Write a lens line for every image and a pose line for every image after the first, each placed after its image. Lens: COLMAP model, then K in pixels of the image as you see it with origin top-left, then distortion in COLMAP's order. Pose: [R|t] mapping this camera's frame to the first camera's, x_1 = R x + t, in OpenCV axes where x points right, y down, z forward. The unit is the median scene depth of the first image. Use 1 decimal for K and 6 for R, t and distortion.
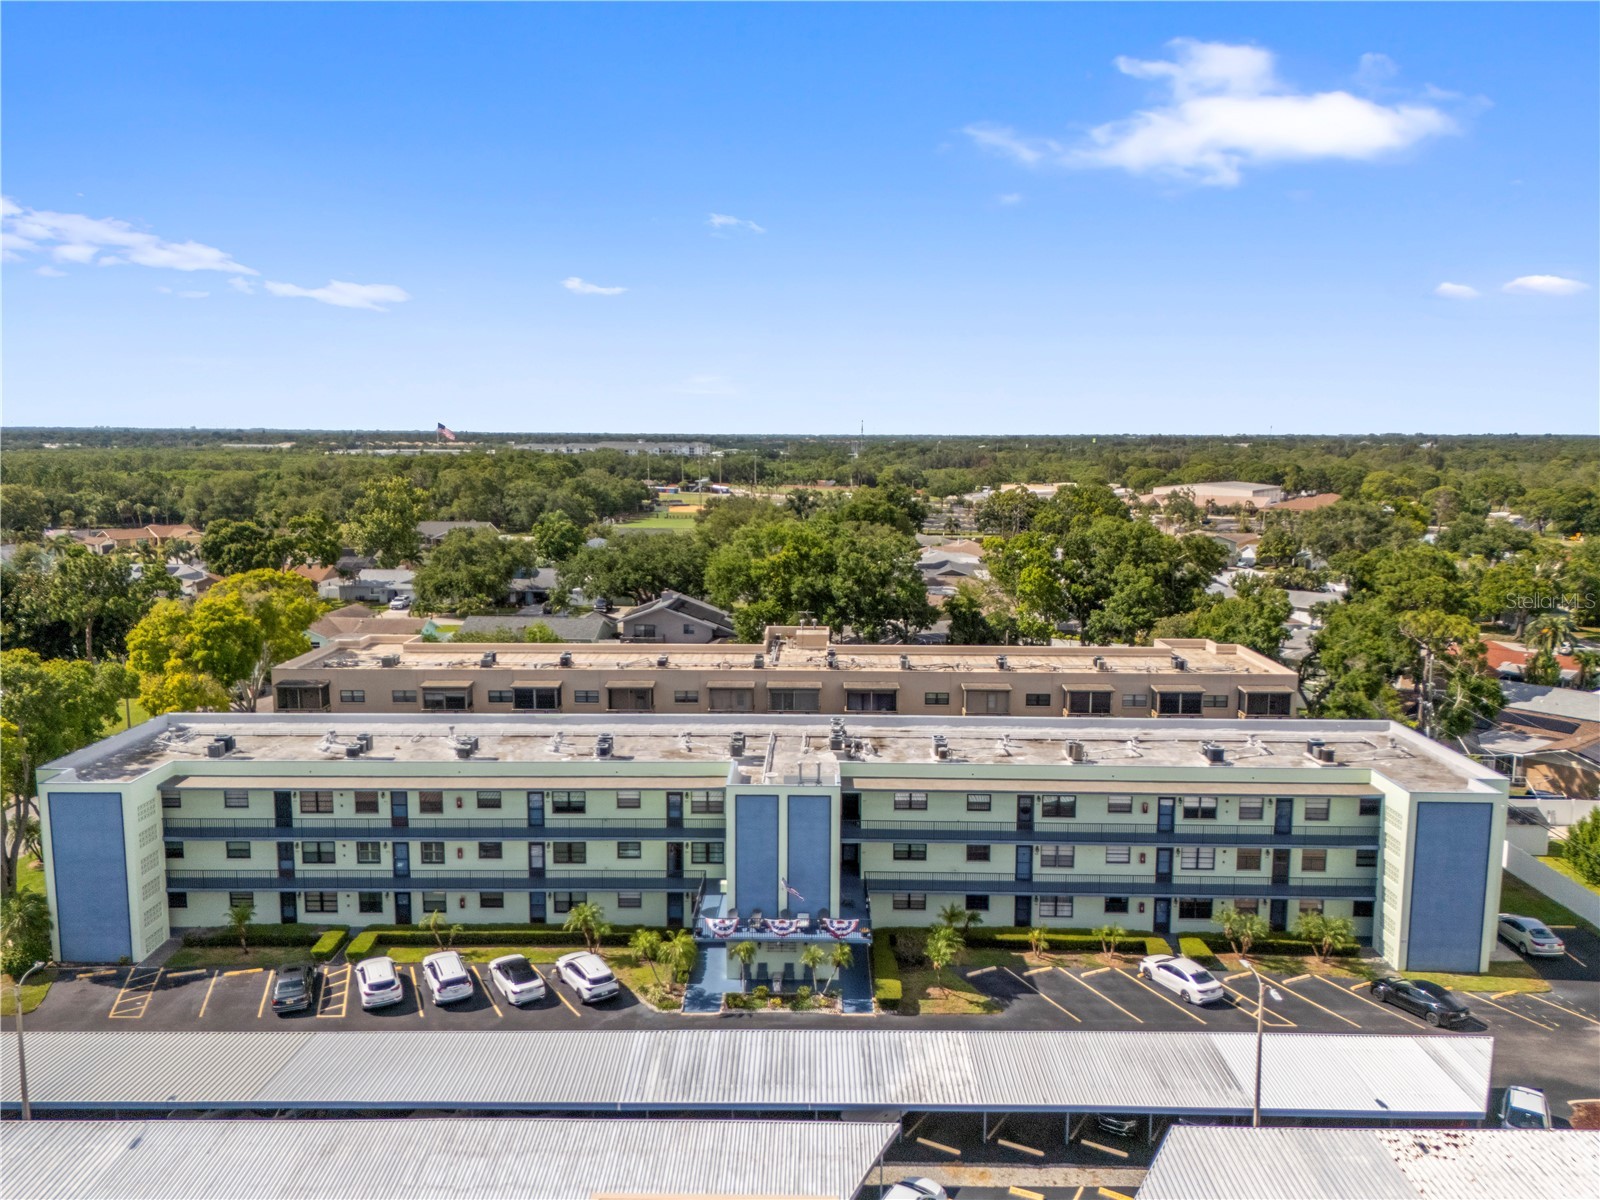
lens RADIAL K [[1197.4, 0, 800.0], [0, 1197.4, 600.0], [0, 0, 1]] dist [0.076024, -0.069023]
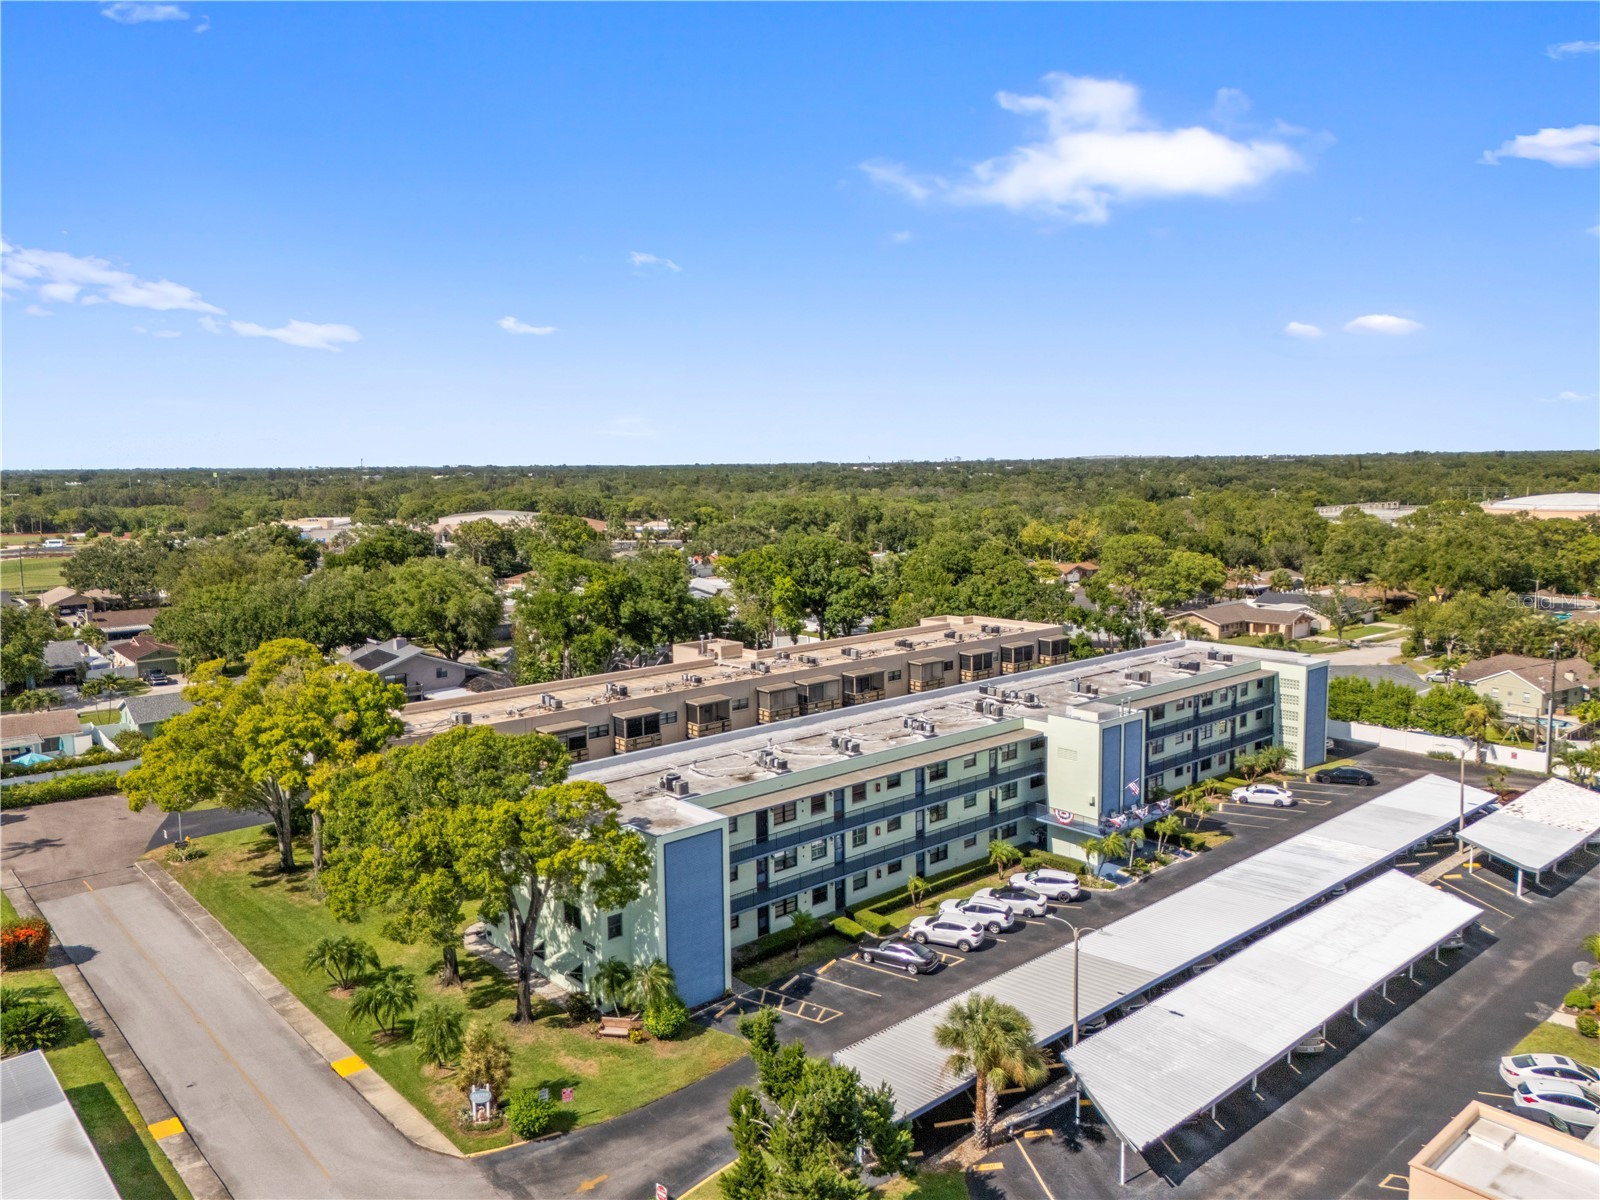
lens RADIAL K [[1169.6, 0, 799.4], [0, 1169.6, 605.6], [0, 0, 1]] dist [0.077850, -0.068709]
pose [[0.740994, -0.094747, 0.664794, -1.066691], [0.107526, 0.993963, 0.021809, -0.039846], [-0.662847, 0.055322, 0.746708, 0.191606]]
